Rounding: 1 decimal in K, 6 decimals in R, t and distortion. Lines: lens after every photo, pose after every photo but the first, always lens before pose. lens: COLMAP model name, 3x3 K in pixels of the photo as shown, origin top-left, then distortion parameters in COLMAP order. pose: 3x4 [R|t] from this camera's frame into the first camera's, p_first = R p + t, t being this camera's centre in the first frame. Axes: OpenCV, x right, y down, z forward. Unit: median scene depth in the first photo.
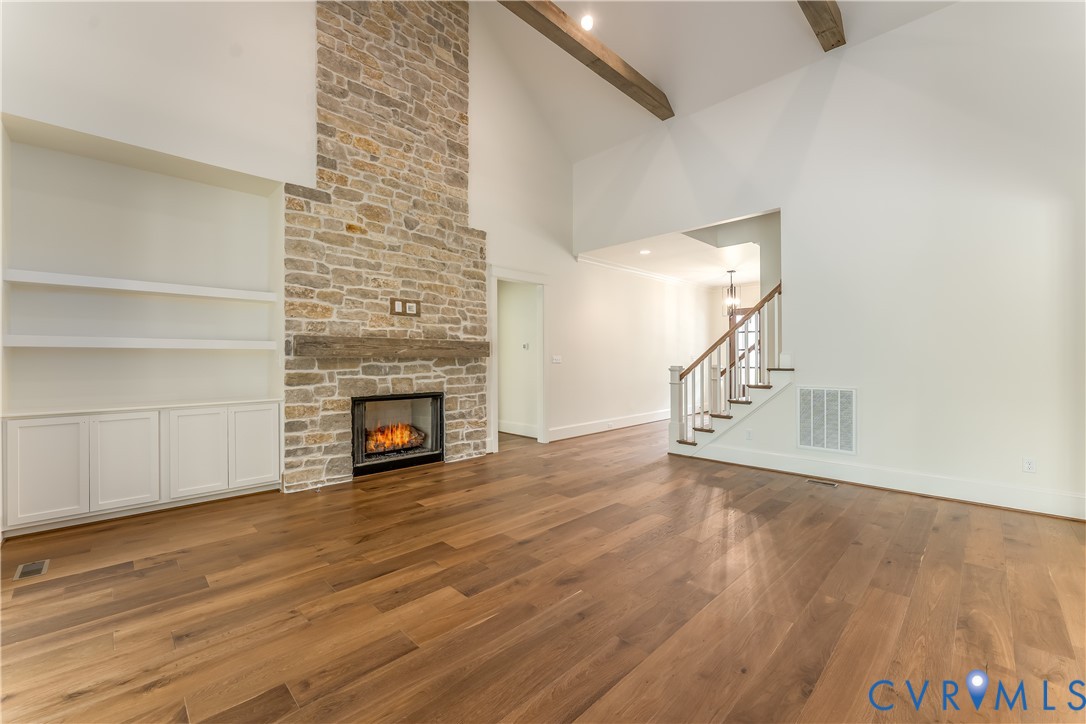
lens RADIAL K [[443.5, 0, 543.0], [0, 443.5, 362.0], [0, 0, 1]] dist [0.000151, 0.000088]
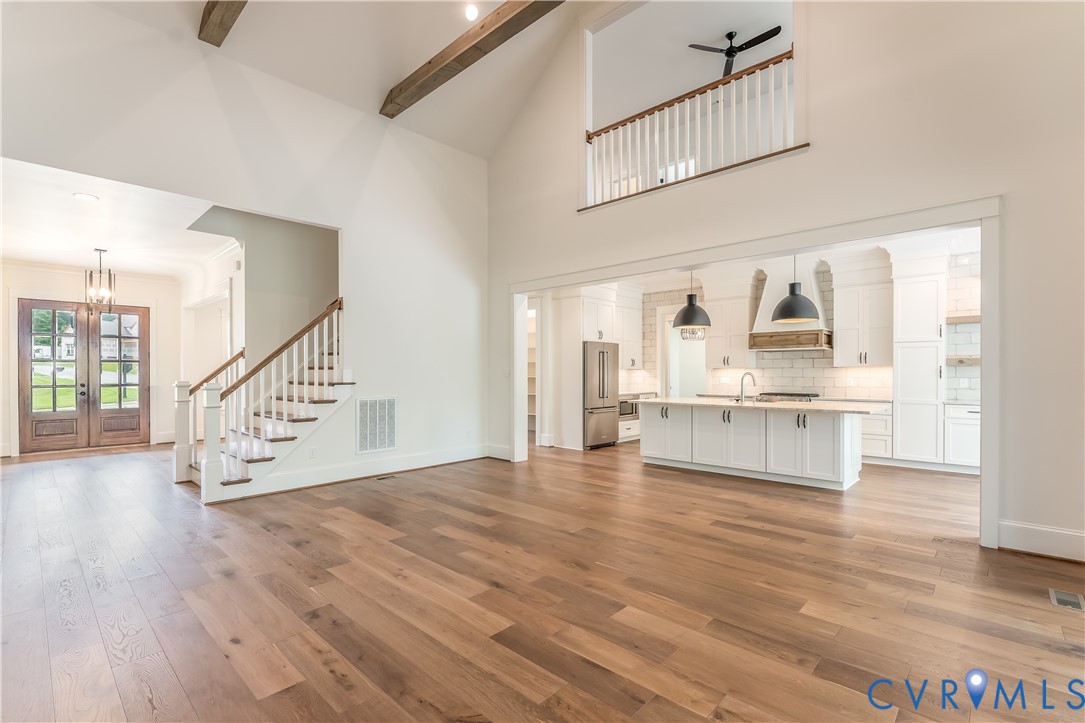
lens RADIAL K [[486.1, 0, 519.7], [0, 486.1, 373.3], [0, 0, 1]] dist [0.000447, 0.000302]
pose [[-0.009191, 0.001374, 0.999957, -0.820093], [0.009158, 0.999957, -0.001290, -0.001576], [-0.999916, 0.009146, -0.009203, 0.800669]]
